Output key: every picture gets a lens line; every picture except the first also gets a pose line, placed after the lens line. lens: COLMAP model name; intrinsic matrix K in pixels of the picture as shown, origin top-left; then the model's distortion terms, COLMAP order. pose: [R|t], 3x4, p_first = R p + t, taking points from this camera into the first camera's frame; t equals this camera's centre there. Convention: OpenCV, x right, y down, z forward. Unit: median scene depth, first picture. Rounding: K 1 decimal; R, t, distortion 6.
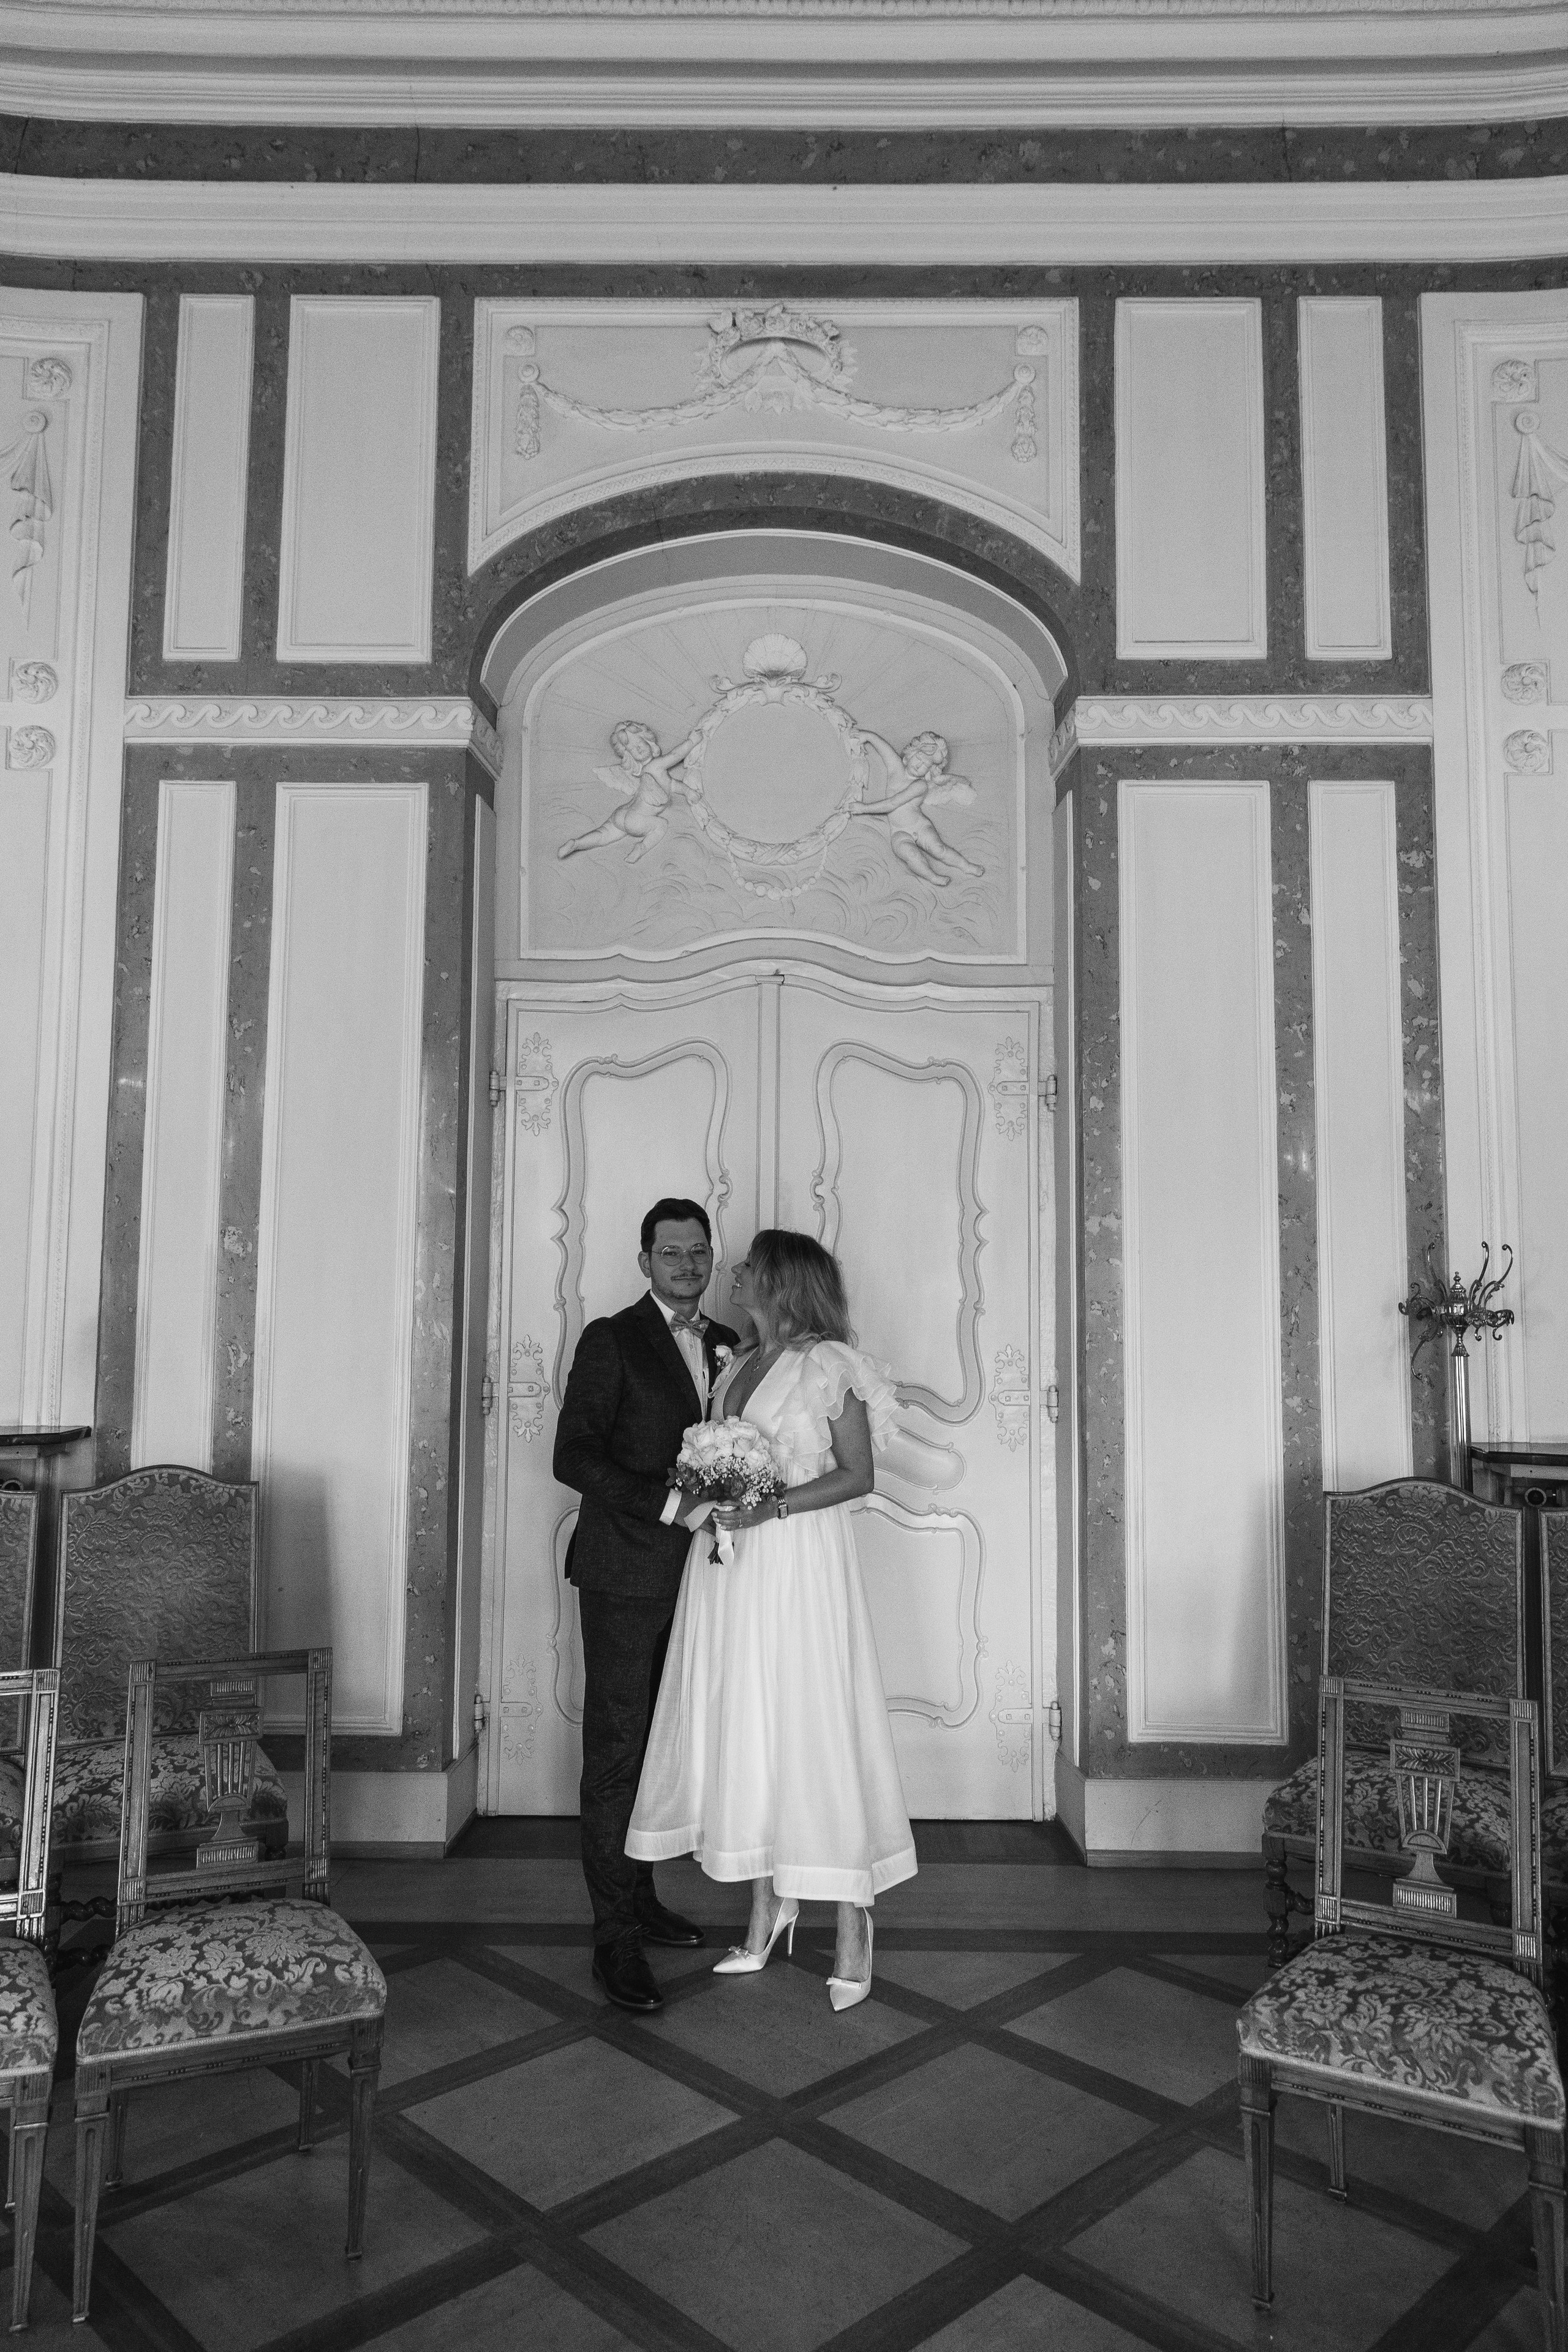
lens RADIAL K [[1570.5, 0, 788.3], [0, 1570.5, 1168.5], [0, 0, 1]] dist [0.013121, -0.005762]
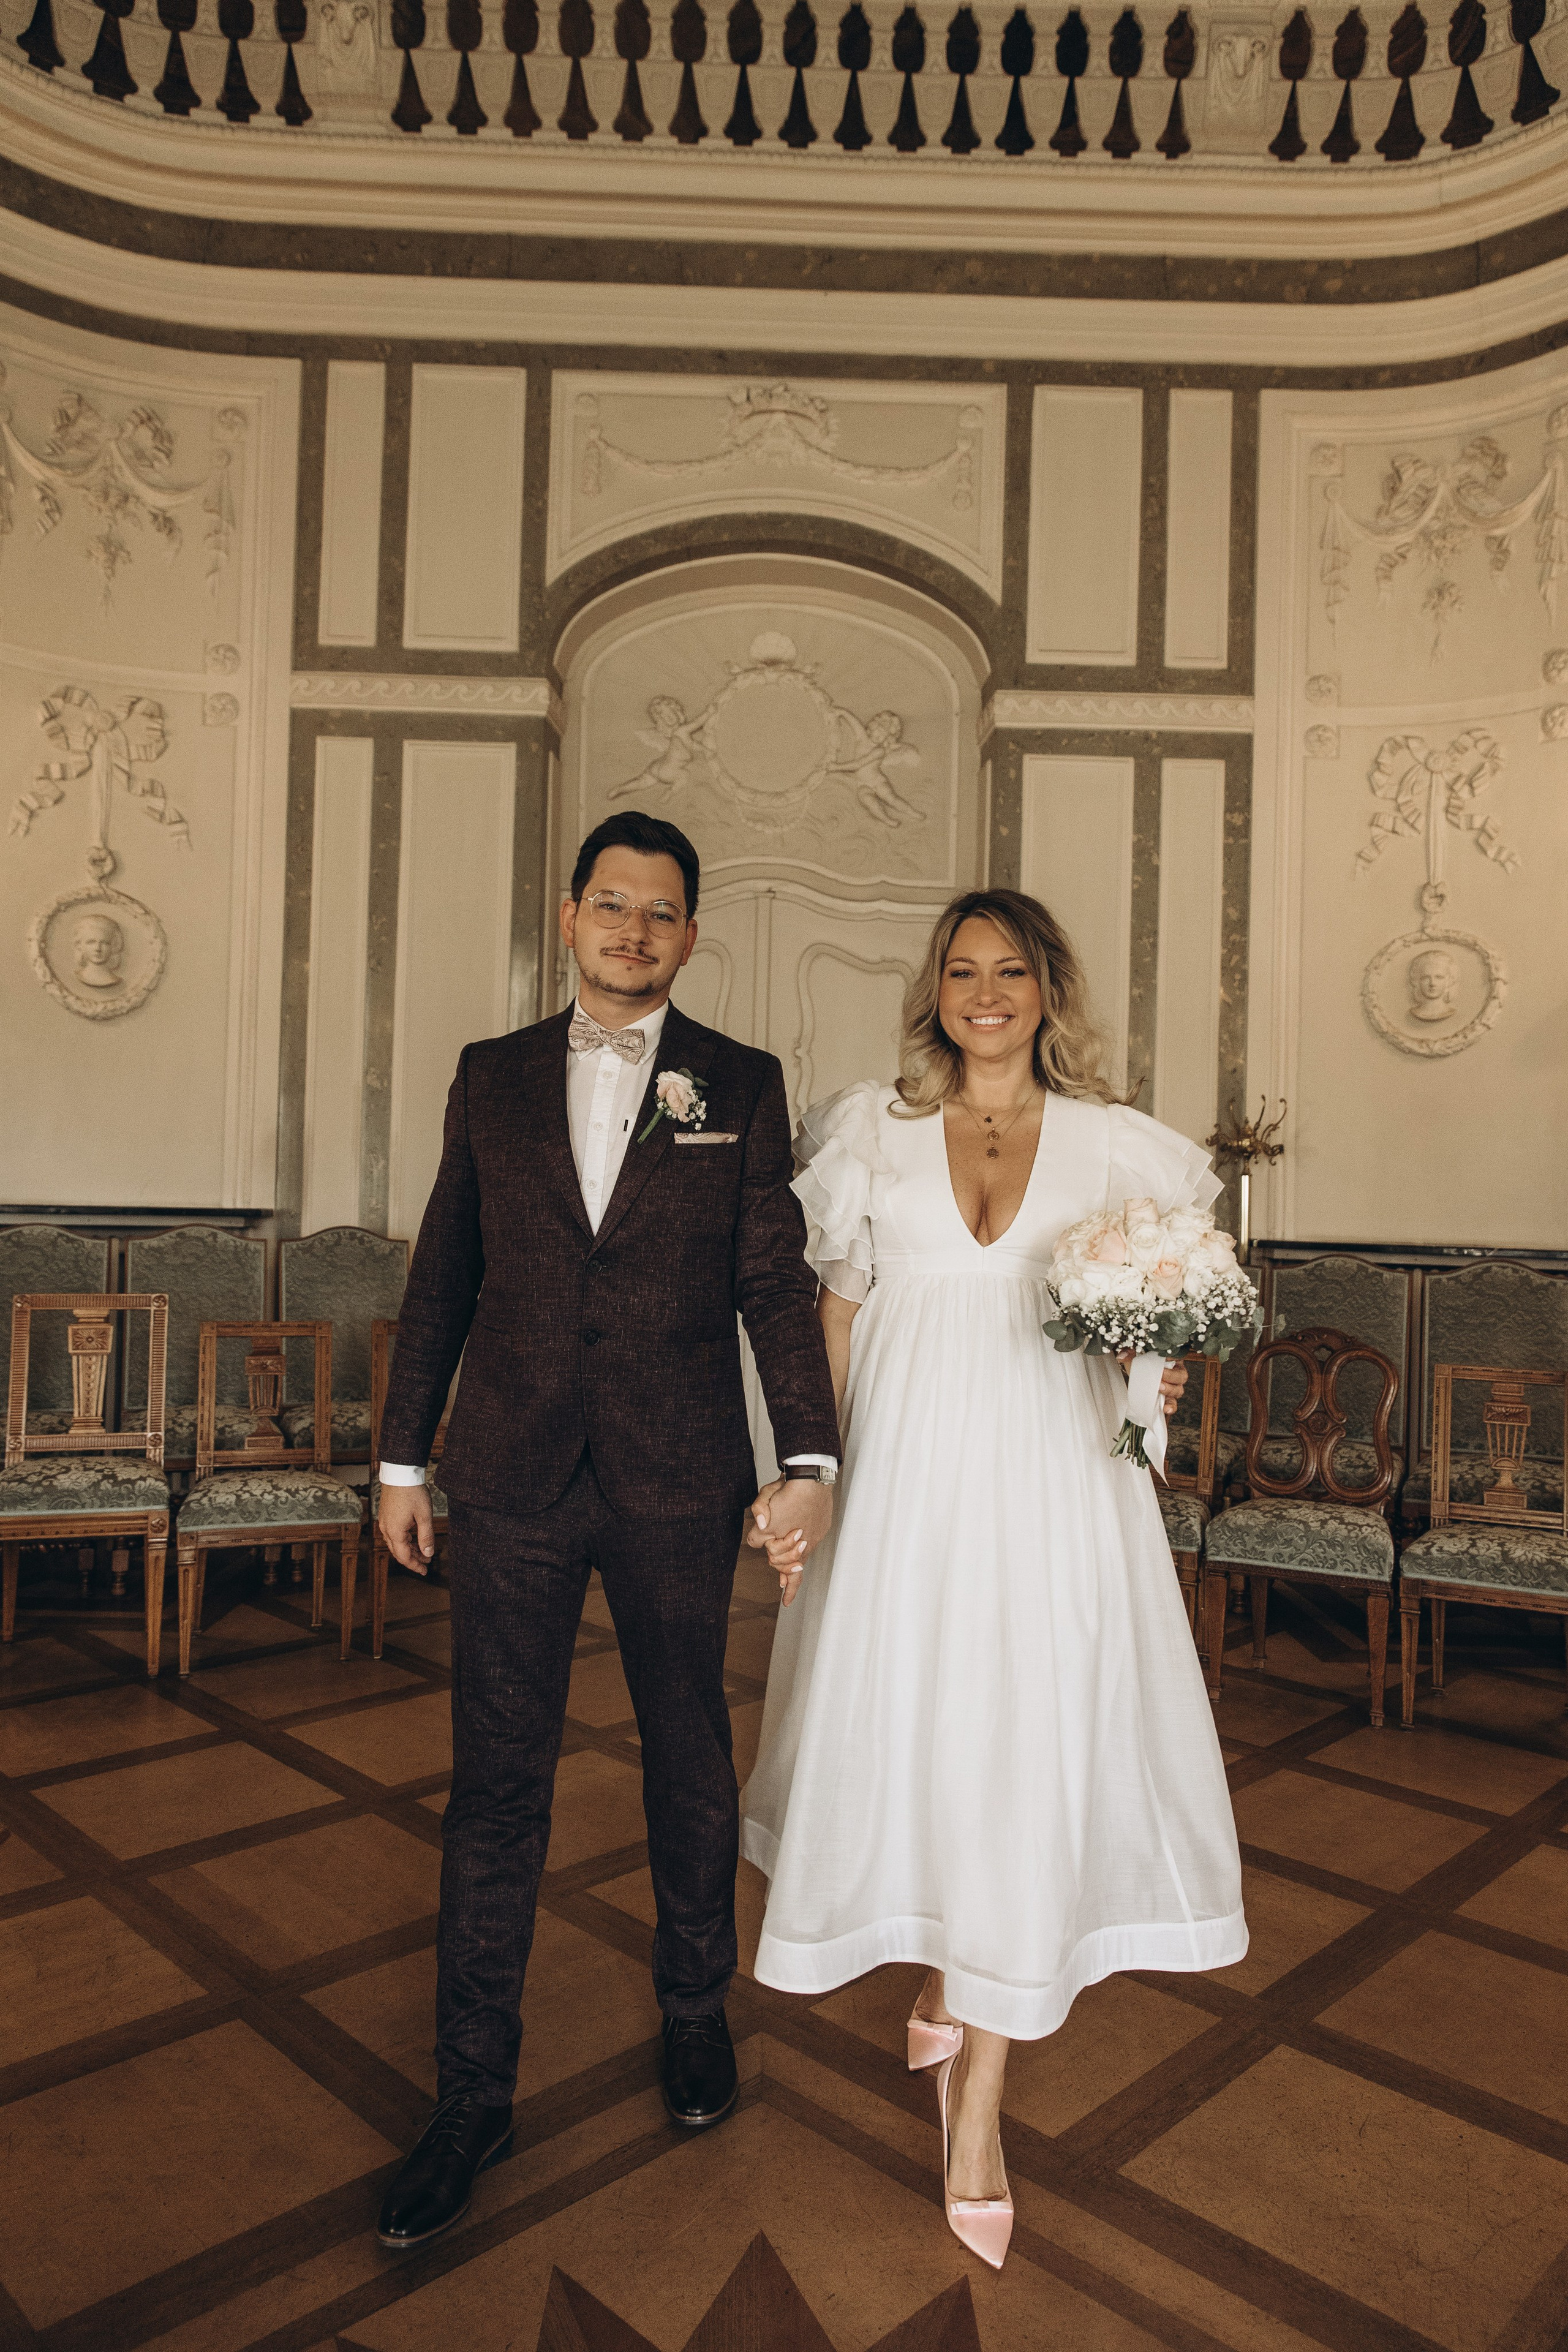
lens RADIAL K [[1570.5, 0, 788.3], [0, 1570.5, 1168.5], [0, 0, 1]] dist [0.013121, -0.005762]
pose [[0.999570, 0.019756, 0.021683, -0.016631], [-0.021187, 0.997469, 0.067871, 0.022923], [-0.020288, -0.068301, 0.997458, -0.375758]]
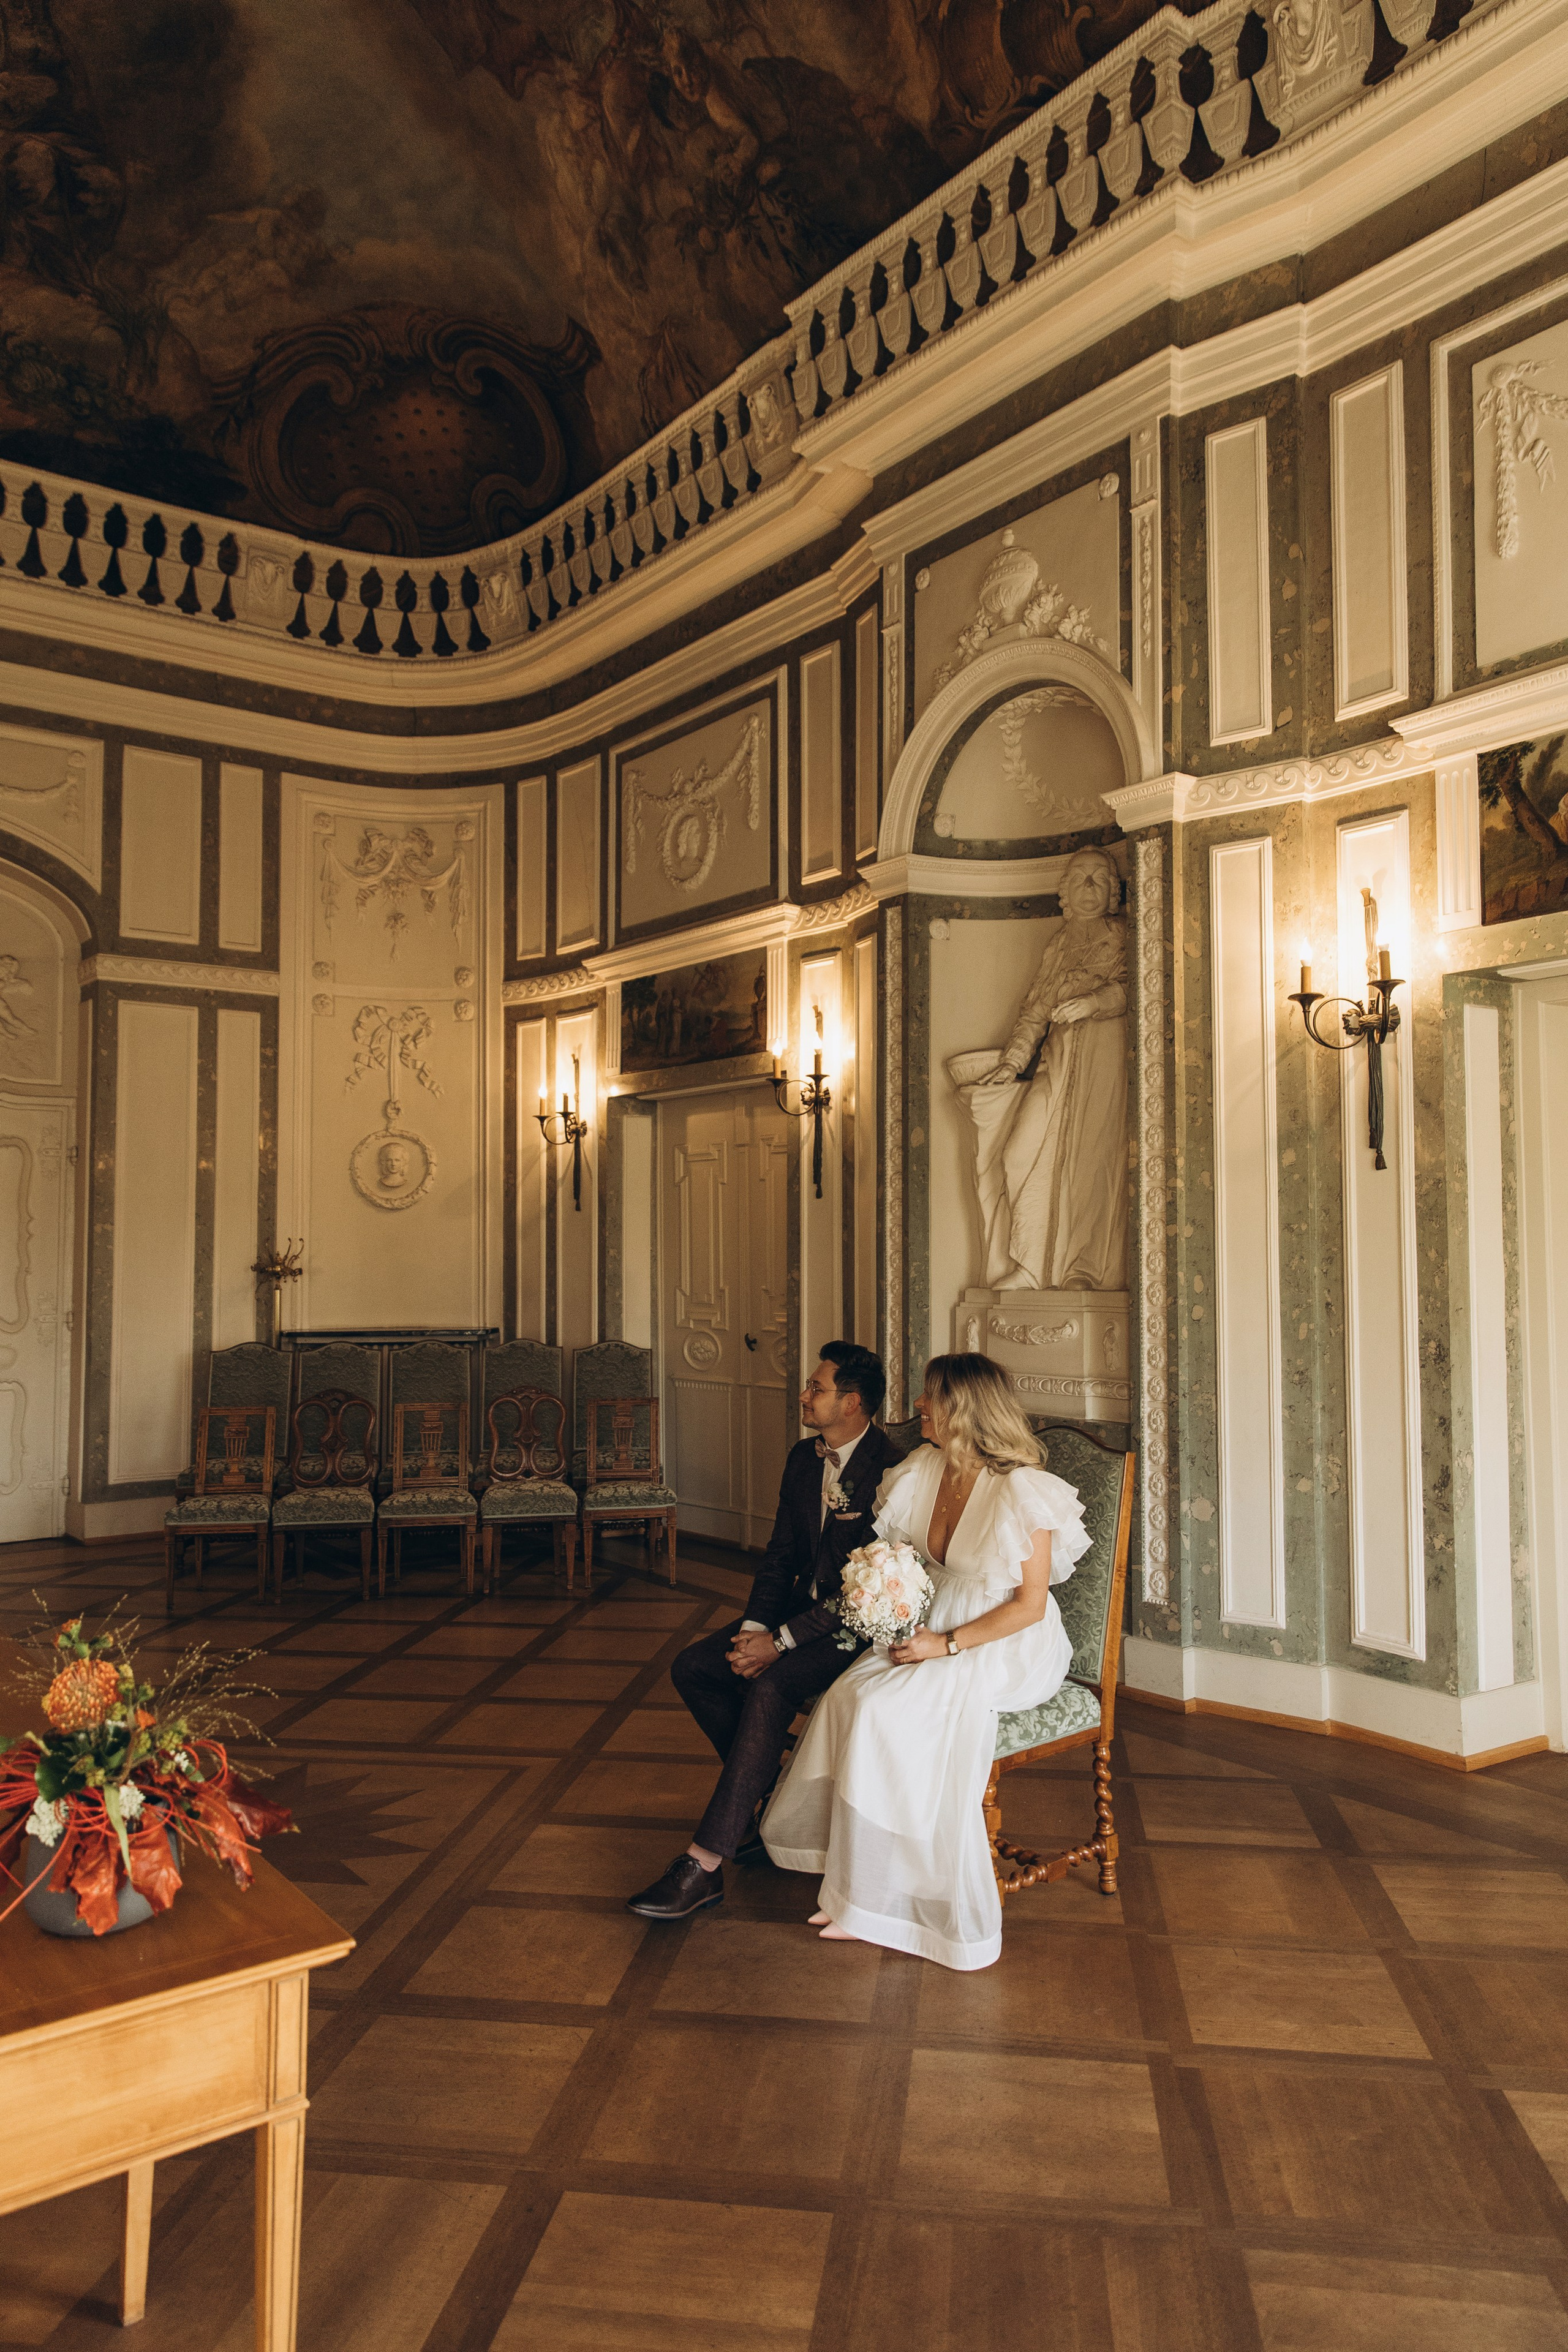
lens RADIAL K [[1570.5, 0, 788.3], [0, 1570.5, 1168.5], [0, 0, 1]] dist [0.013121, -0.005762]
pose [[0.794310, 0.022655, 0.607090, -0.307442], [-0.043262, 0.998877, 0.019327, -0.110309], [-0.605970, -0.041616, 0.794398, -1.050045]]
